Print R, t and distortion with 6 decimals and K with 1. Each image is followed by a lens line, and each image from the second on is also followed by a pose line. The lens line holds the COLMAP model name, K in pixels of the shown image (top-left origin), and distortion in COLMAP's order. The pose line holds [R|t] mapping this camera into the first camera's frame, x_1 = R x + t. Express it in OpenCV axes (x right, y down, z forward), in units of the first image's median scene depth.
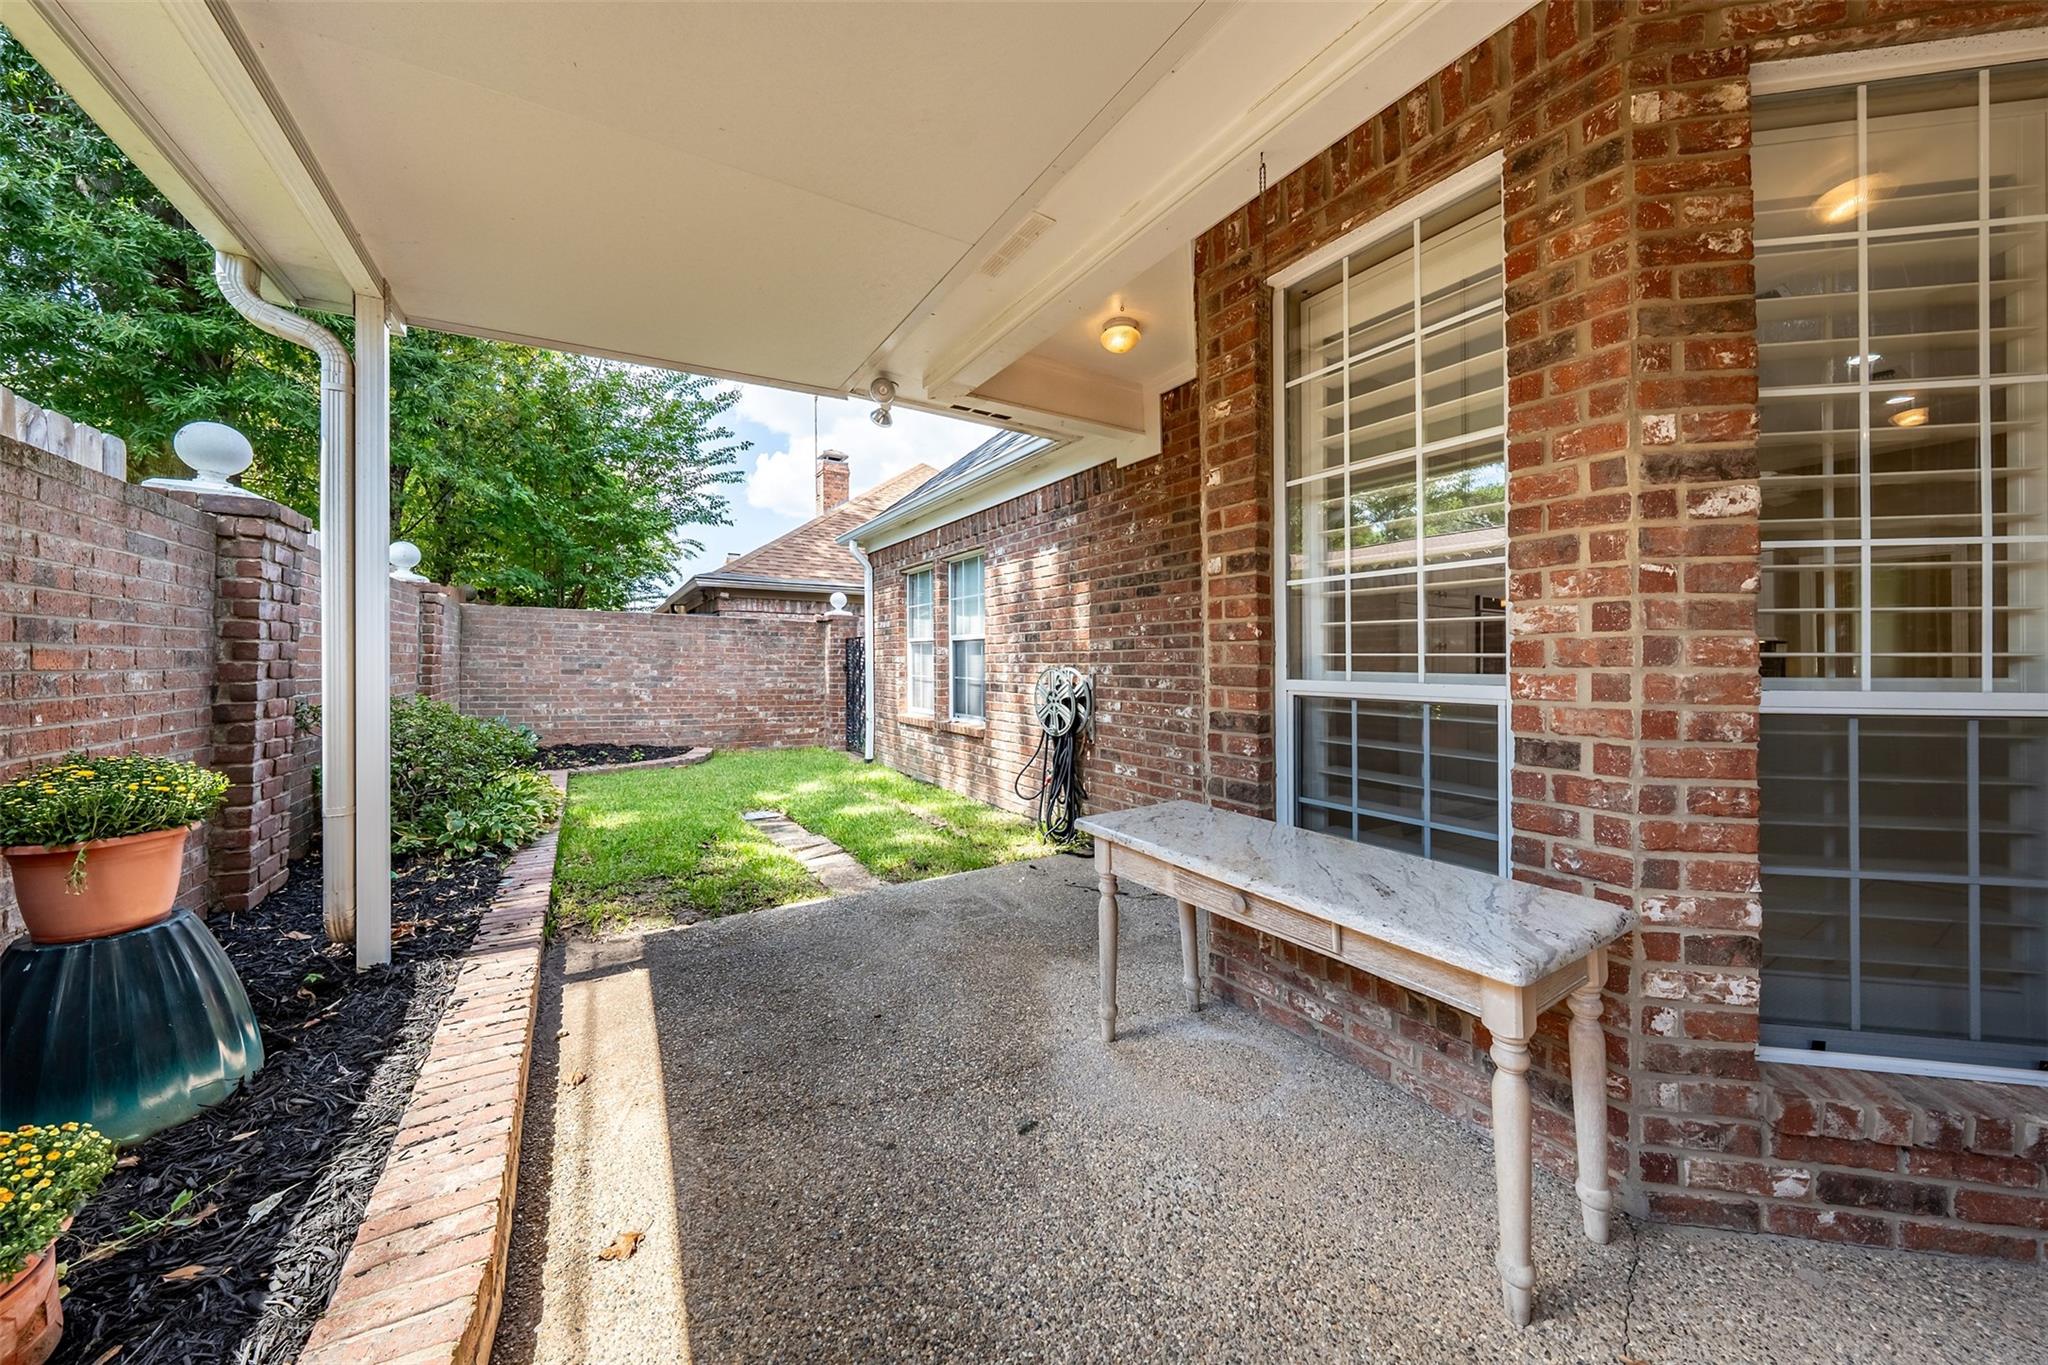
lens RADIAL K [[701.3, 0, 1021.8], [0, 701.3, 679.4], [0, 0, 1]] dist [-0.000195, 0.000045]
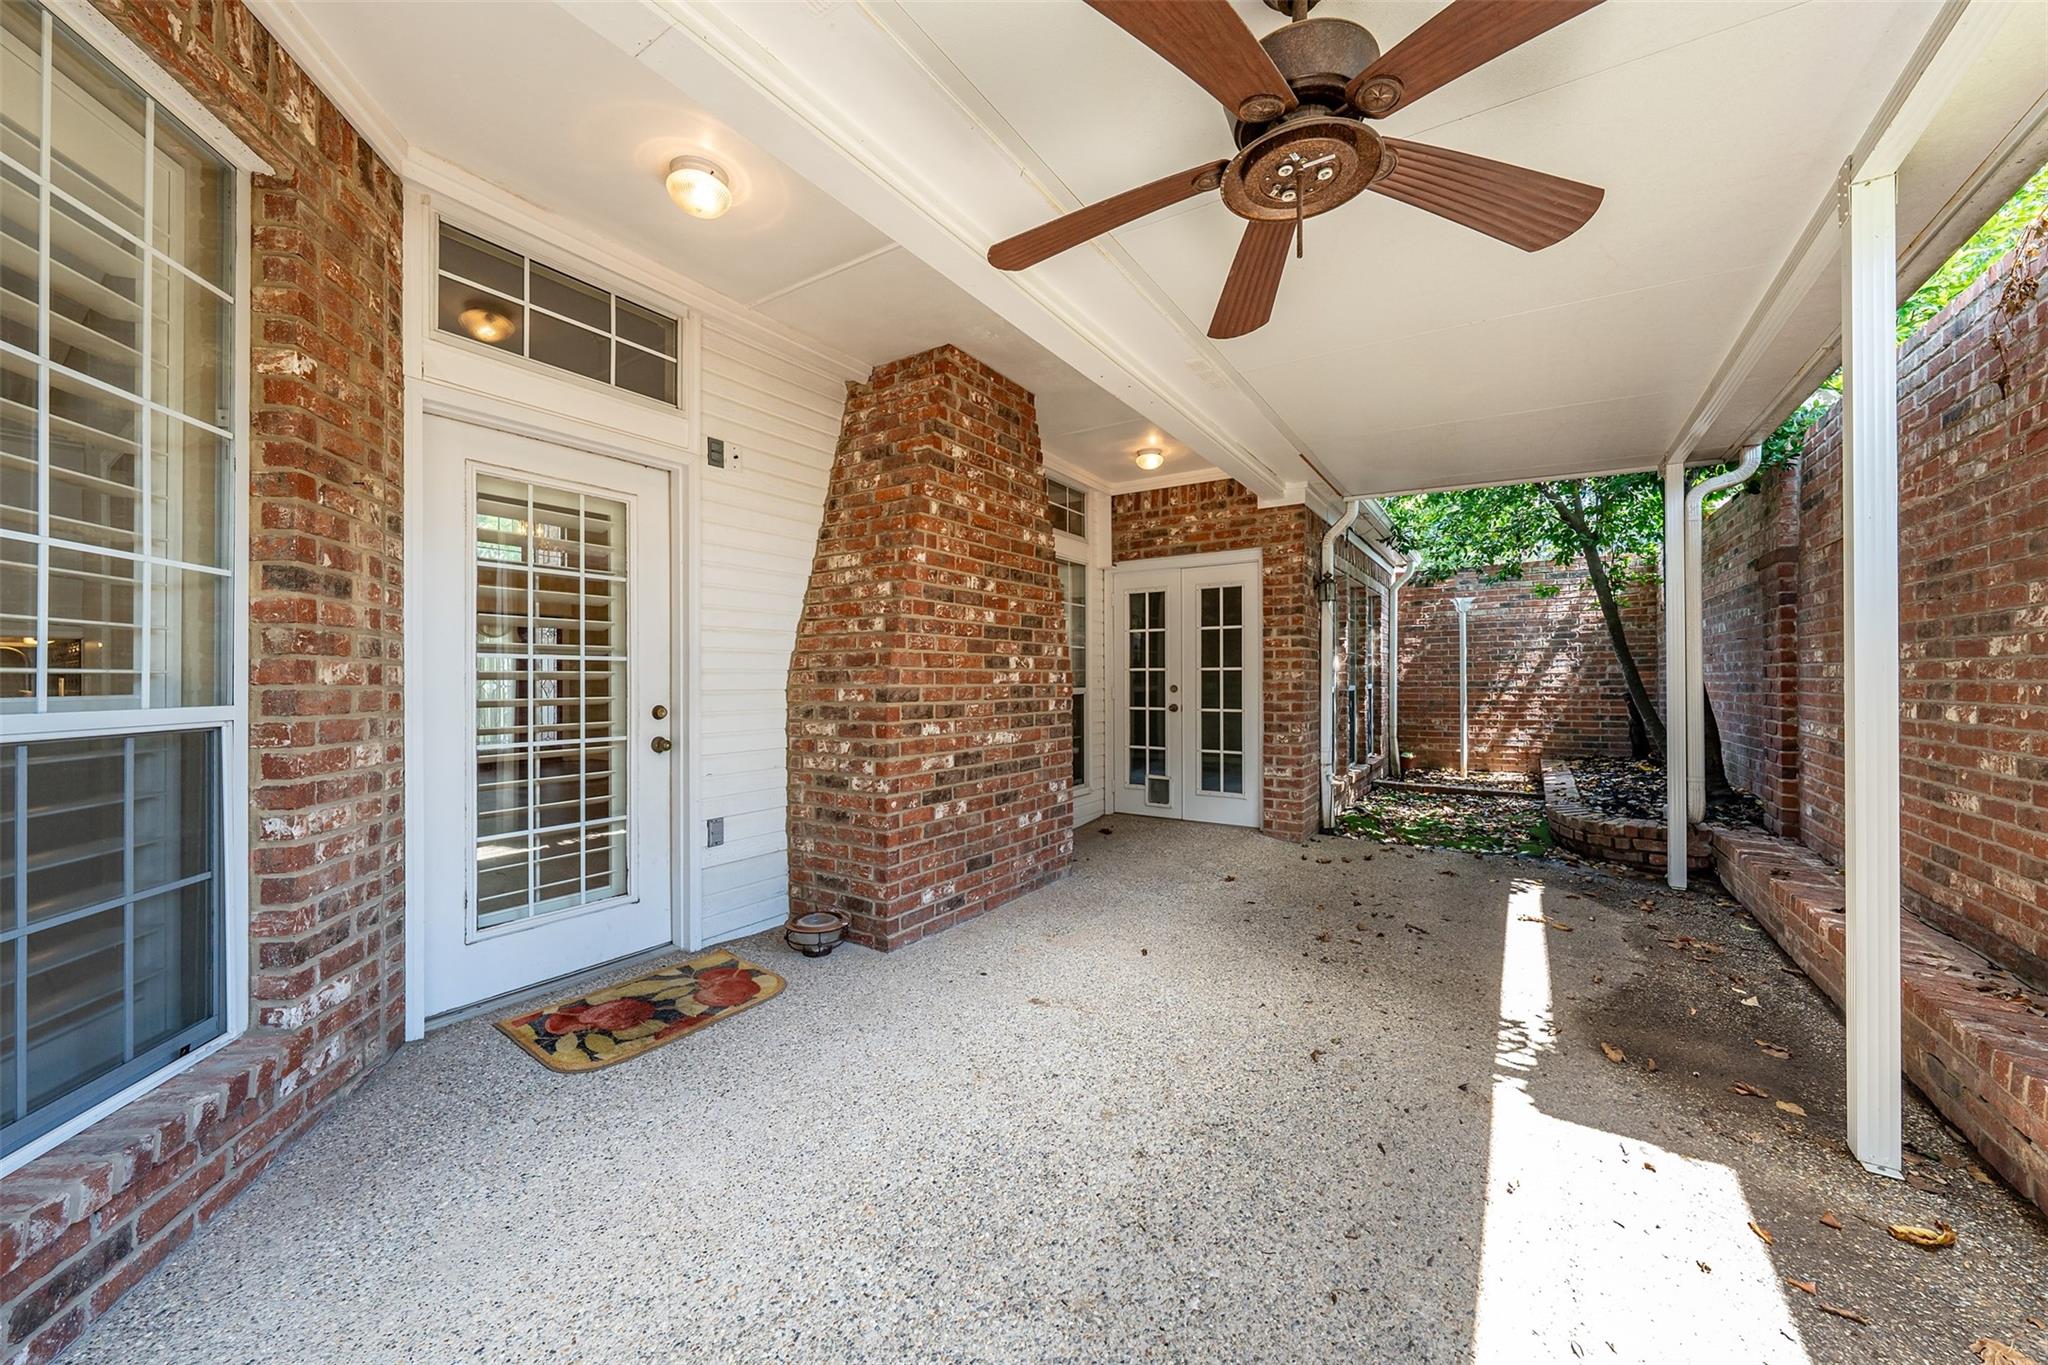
lens RADIAL K [[763.7, 0, 1013.0], [0, 763.7, 678.0], [0, 0, 1]] dist [0.000102, -0.000170]
pose [[-0.419218, 0.002245, 0.907883, -0.060248], [0.027056, 0.999584, 0.010021, -0.001413], [-0.907482, 0.028765, -0.419104, 0.124920]]
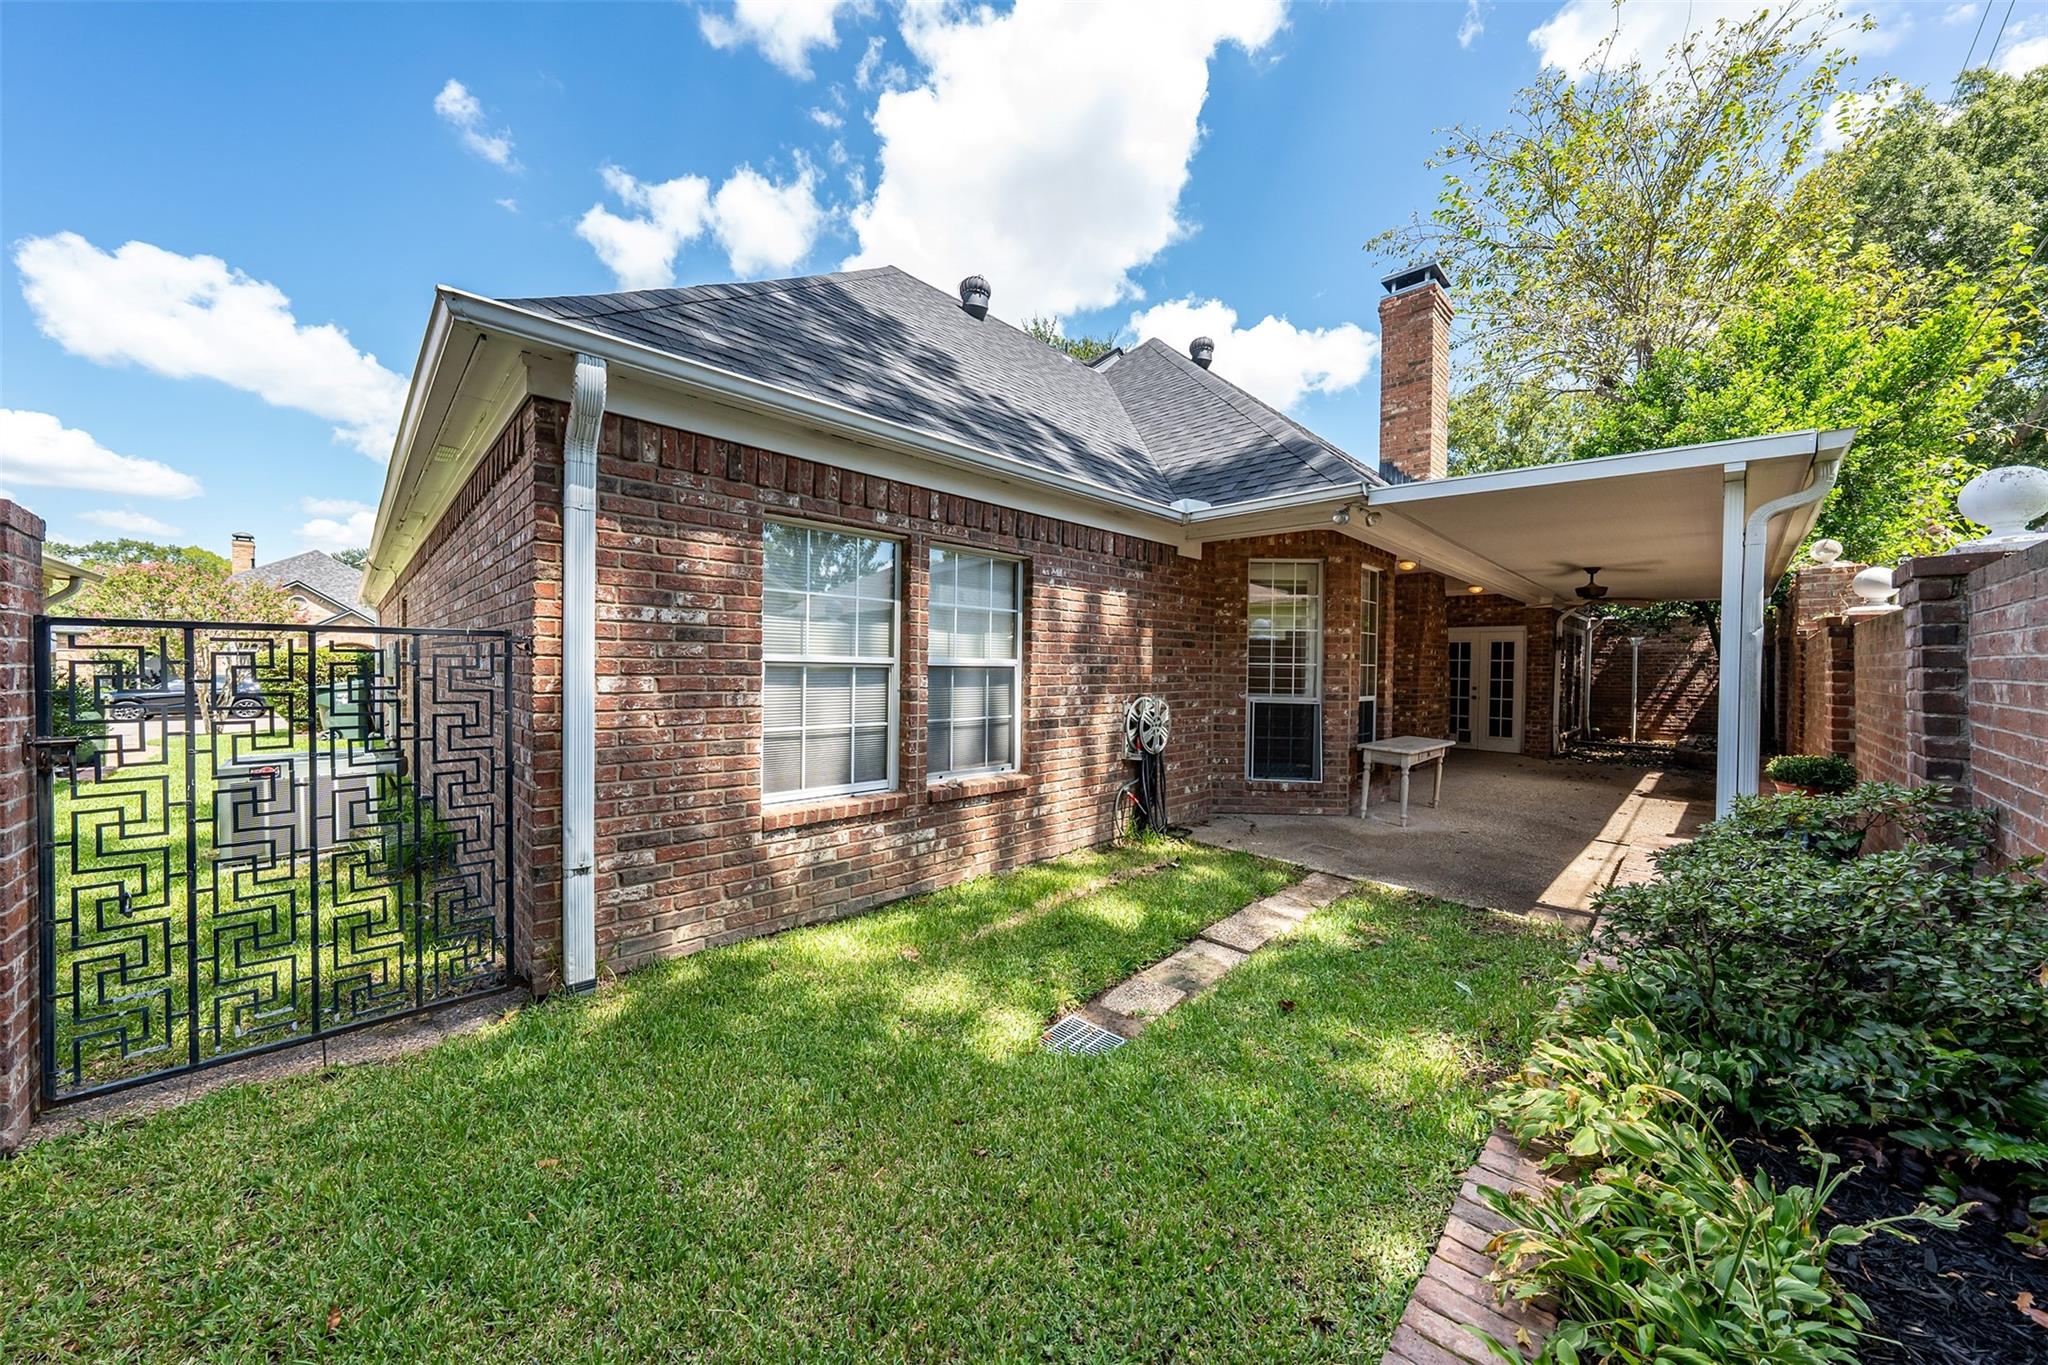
lens RADIAL K [[701.3, 0, 1021.8], [0, 701.3, 679.4], [0, 0, 1]] dist [-0.000195, 0.000045]
pose [[-0.232201, -0.020372, 0.972454, -1.165010], [0.014190, 0.999603, 0.024329, -0.087028], [-0.972564, 0.019448, -0.231820, 1.625699]]
